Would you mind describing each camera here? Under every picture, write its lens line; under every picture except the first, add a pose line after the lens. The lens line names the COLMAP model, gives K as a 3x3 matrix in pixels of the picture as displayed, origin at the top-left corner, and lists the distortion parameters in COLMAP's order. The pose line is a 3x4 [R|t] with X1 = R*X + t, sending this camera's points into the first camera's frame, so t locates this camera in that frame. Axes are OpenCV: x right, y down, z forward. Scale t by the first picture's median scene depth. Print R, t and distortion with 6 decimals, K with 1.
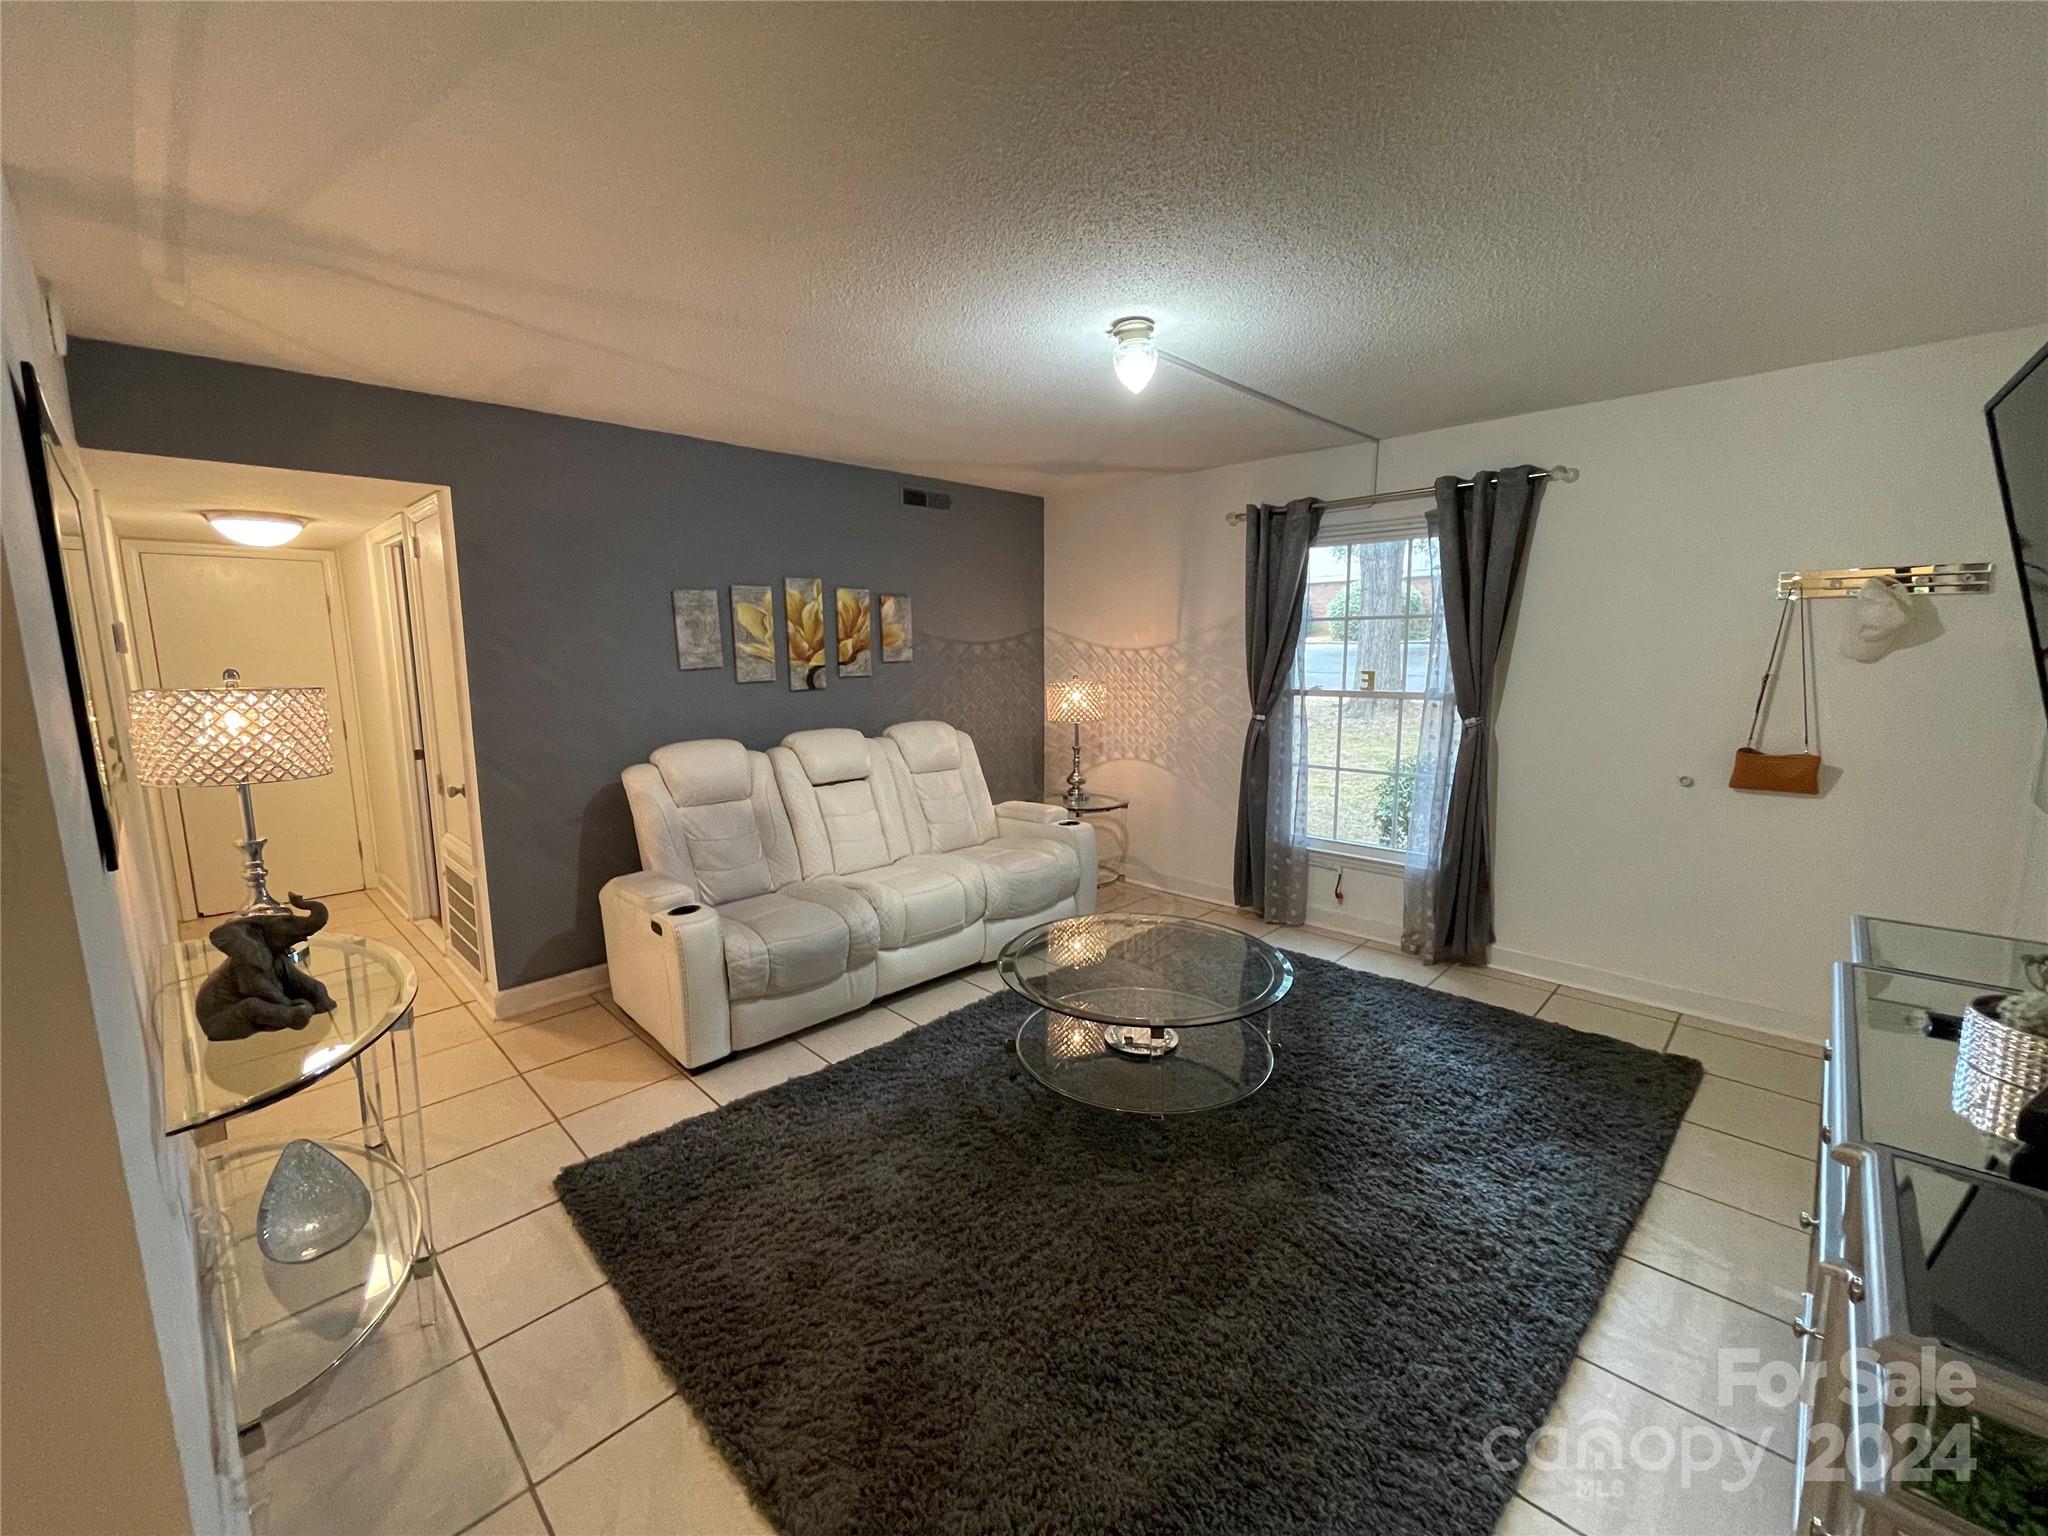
lens RADIAL K [[823.9, 0, 1019.4], [0, 823.9, 758.0], [0, 0, 1]] dist [-0.002911, 0.002066]
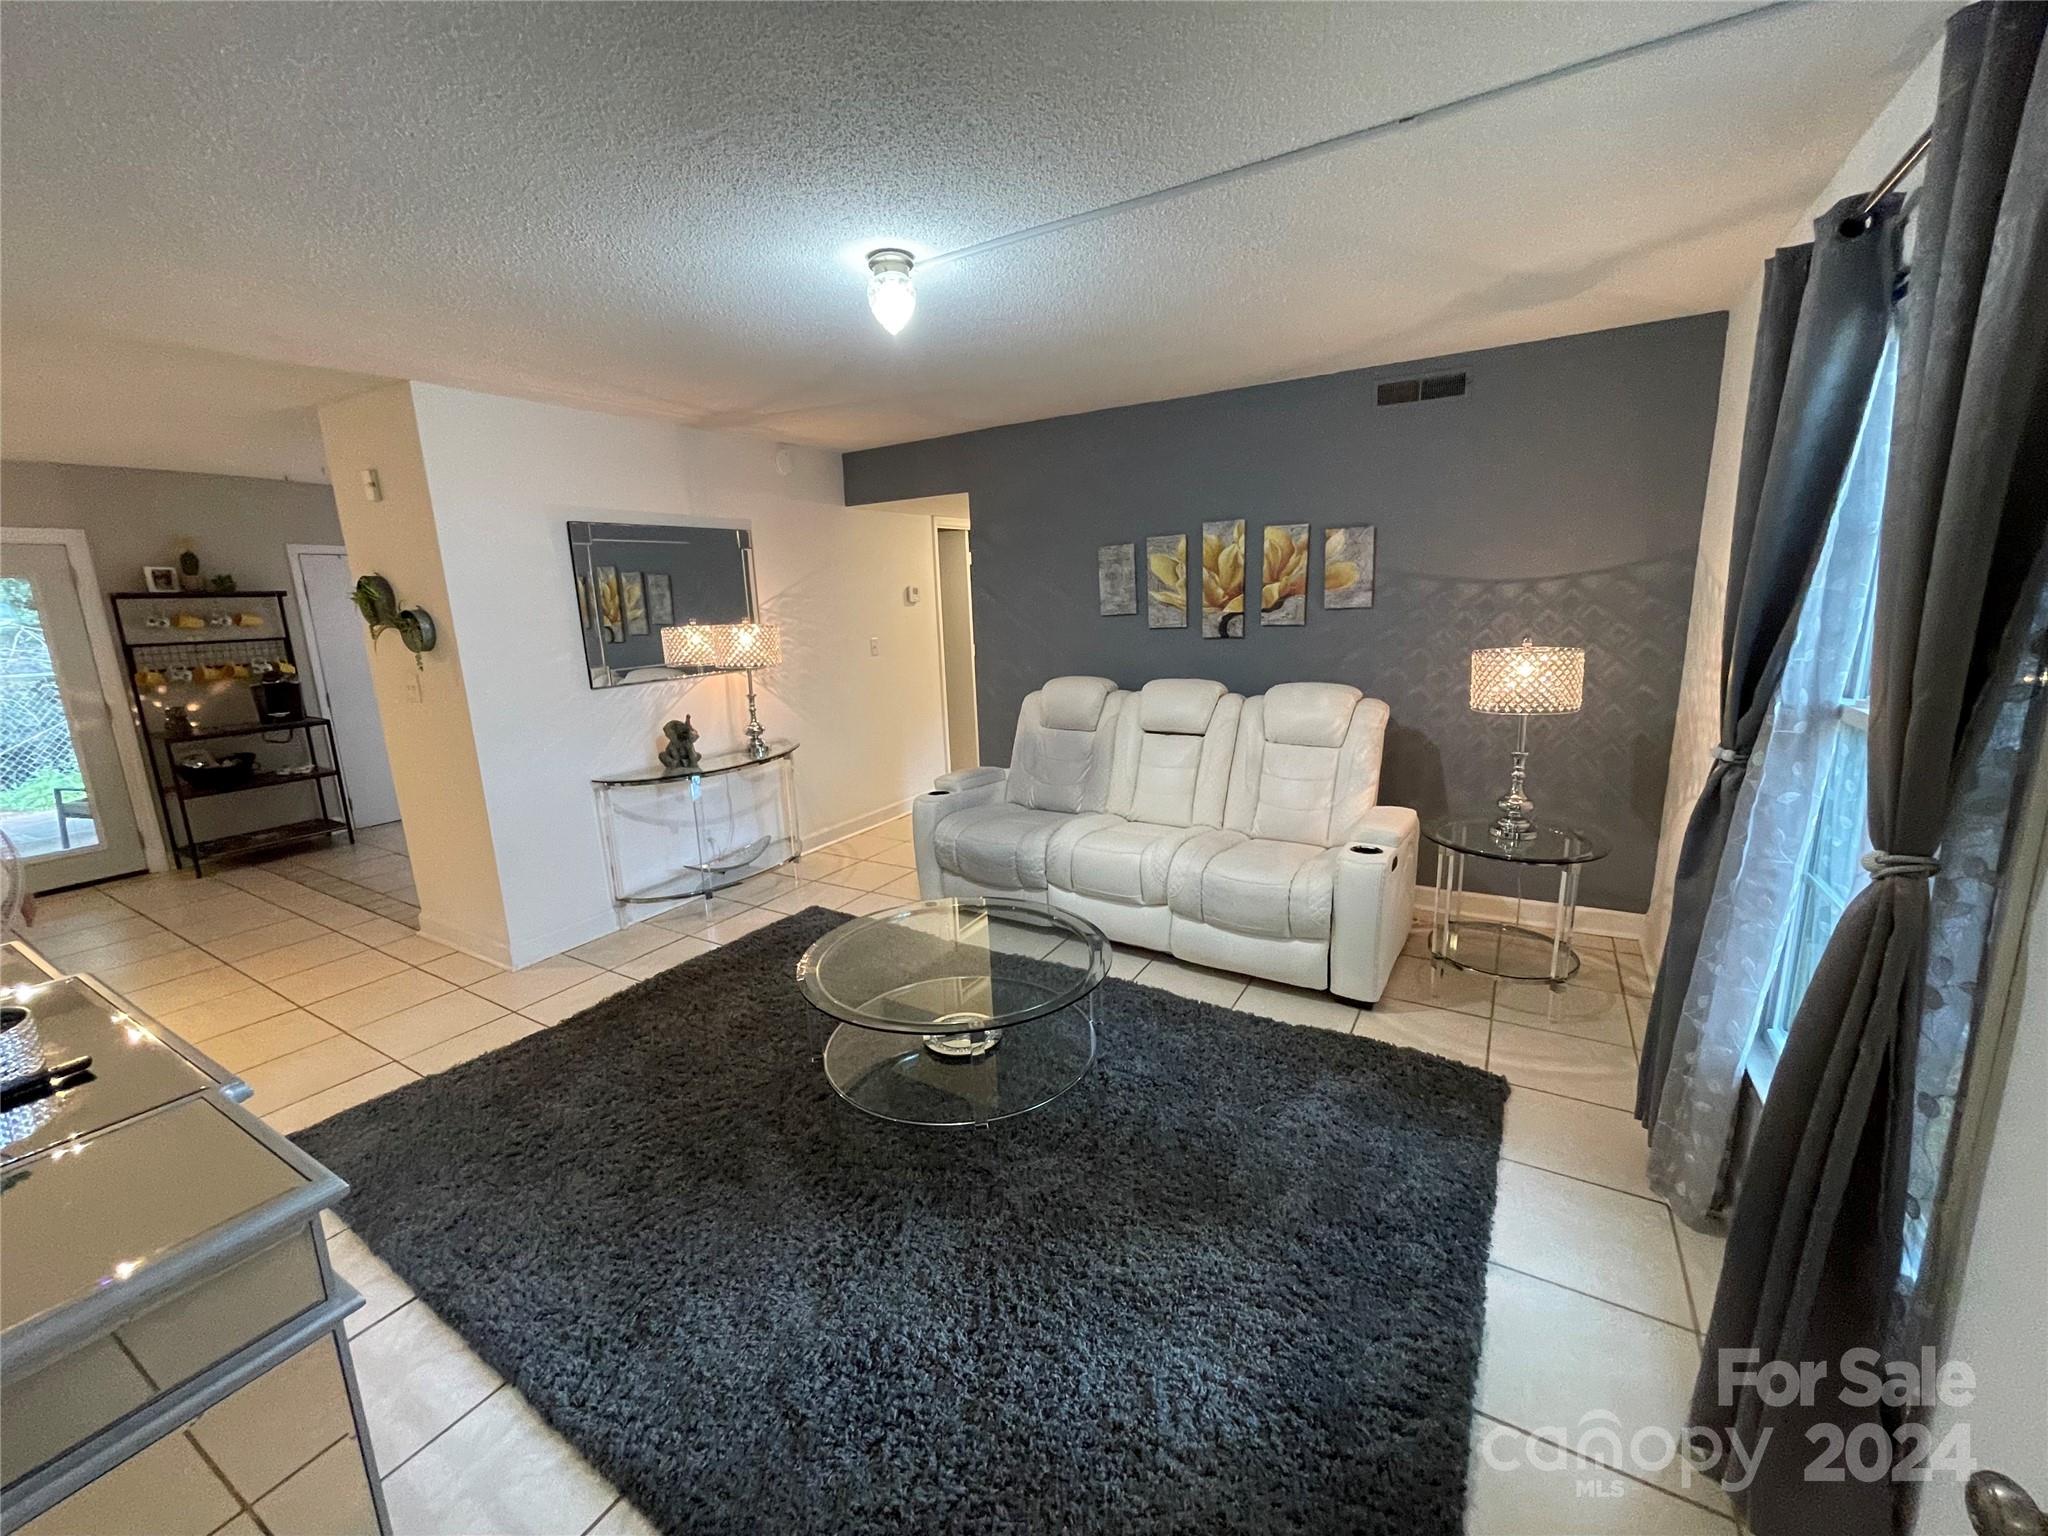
lens RADIAL K [[823.9, 0, 1011.8], [0, 823.9, 771.3], [0, 0, 1]] dist [-0.002911, 0.002066]
pose [[0.223648, 0.208696, -0.952065, 0.655977], [-0.097370, 0.976705, 0.191224, -0.092079], [0.969794, 0.049936, 0.238759, 0.542836]]
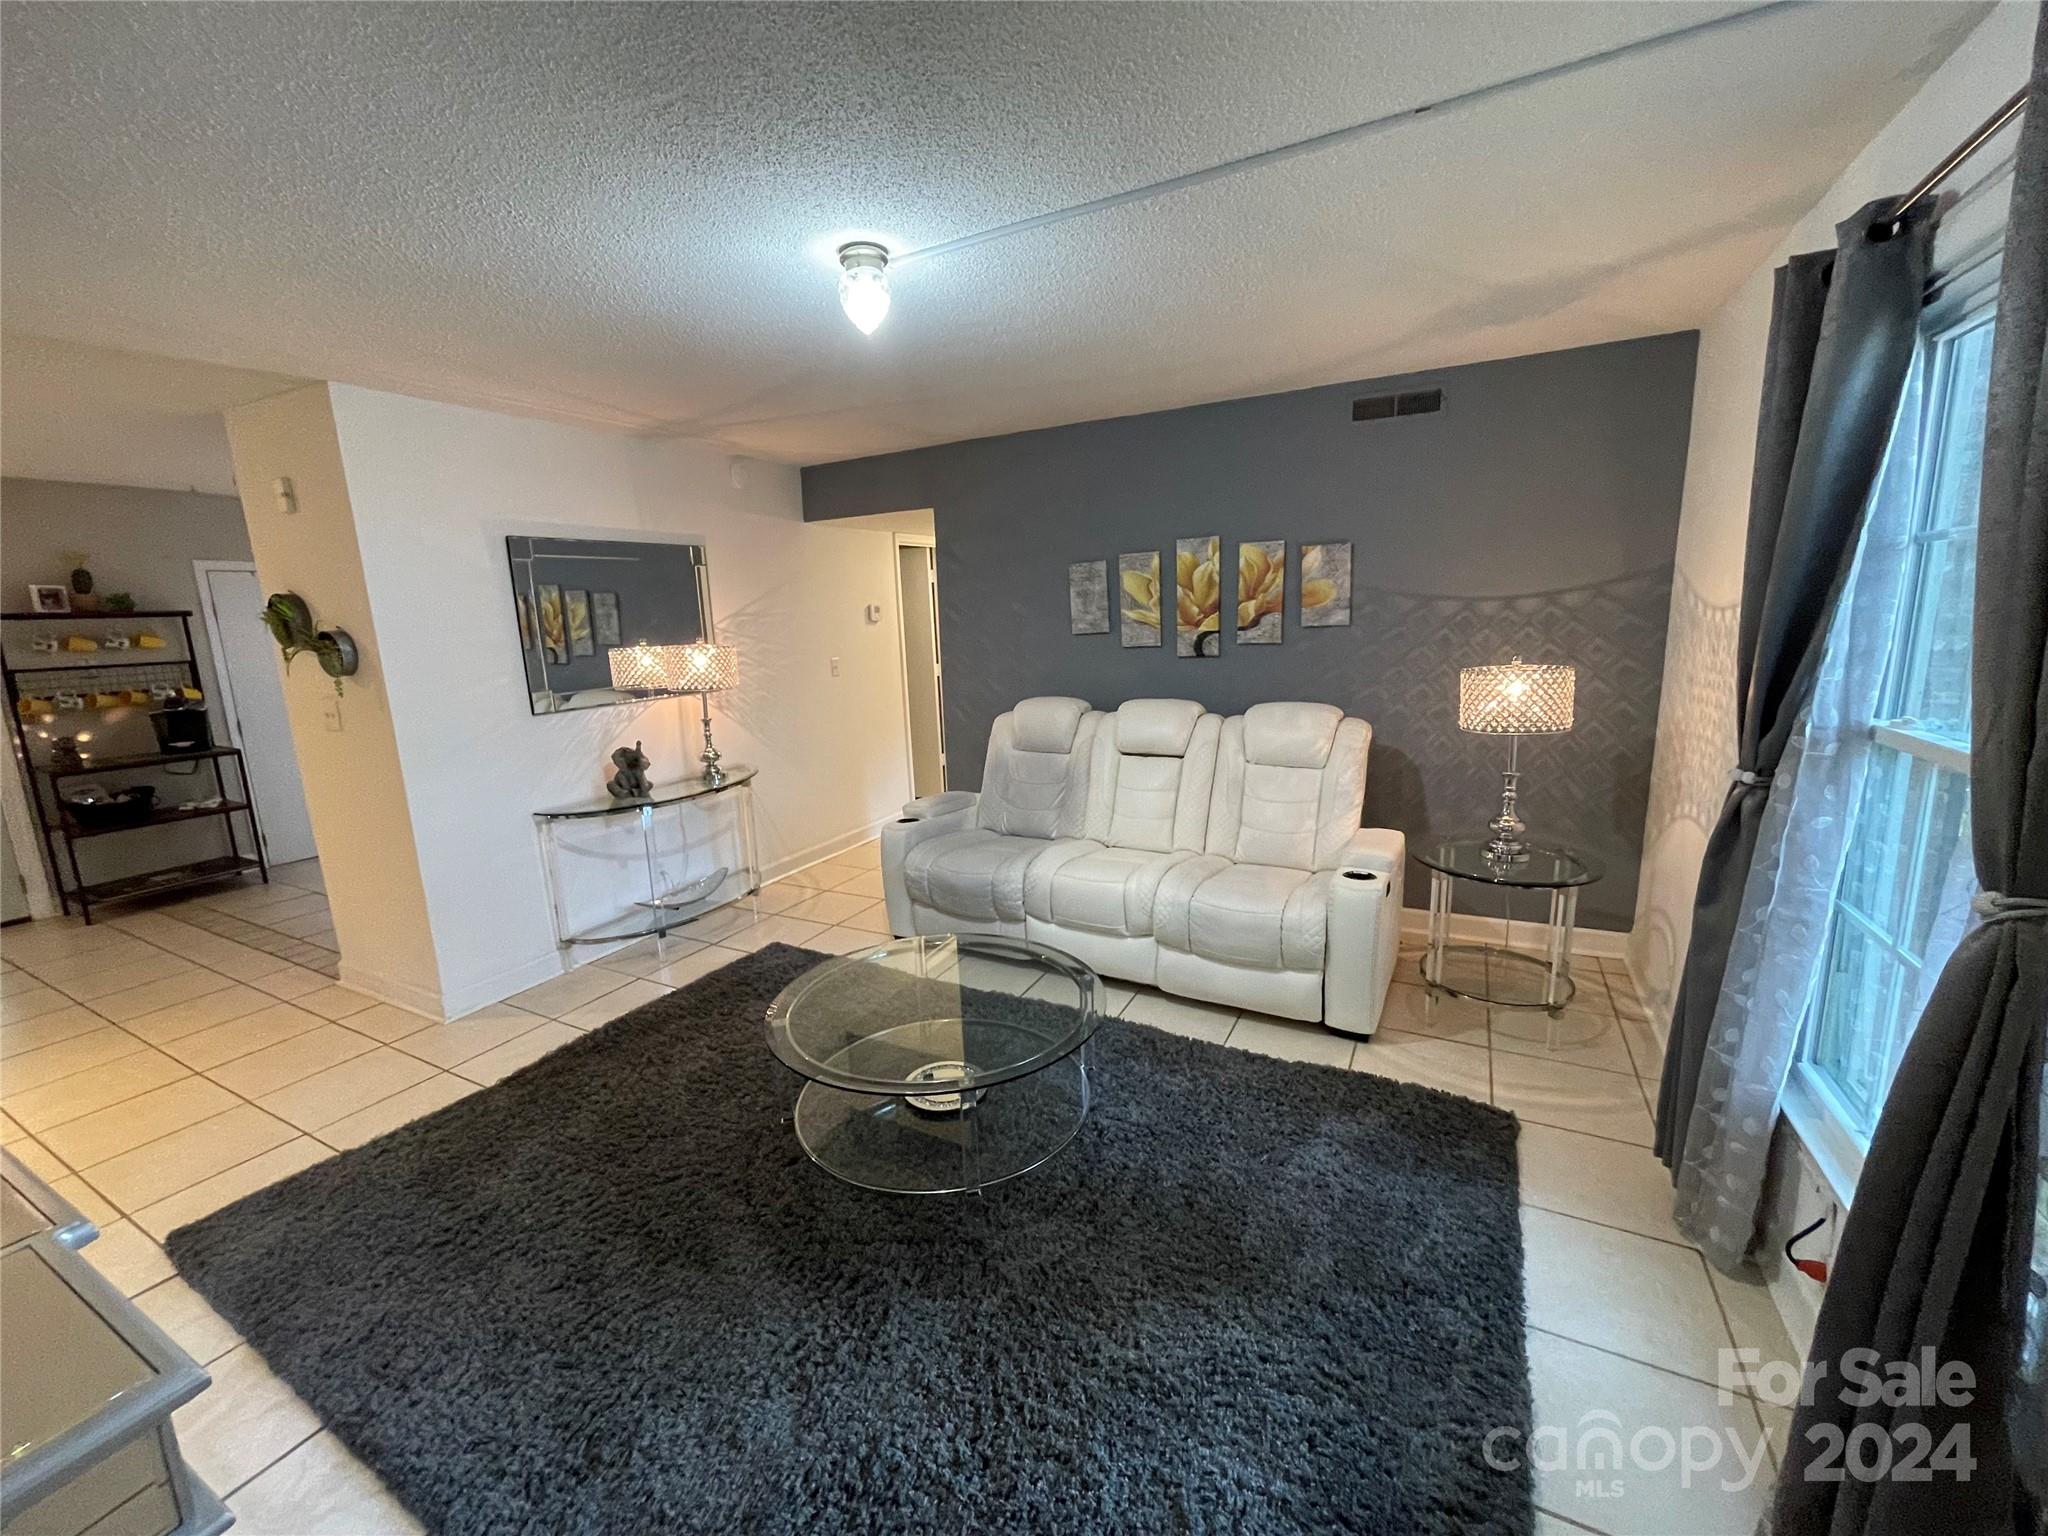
lens RADIAL K [[823.9, 0, 1011.4], [0, 823.9, 770.8], [0, 0, 1]] dist [-0.002911, 0.002066]
pose [[0.277648, 0.184515, -0.942797, 0.612328], [-0.094095, 0.981886, 0.164455, -0.090969], [0.956064, 0.043052, 0.289980, 0.532674]]
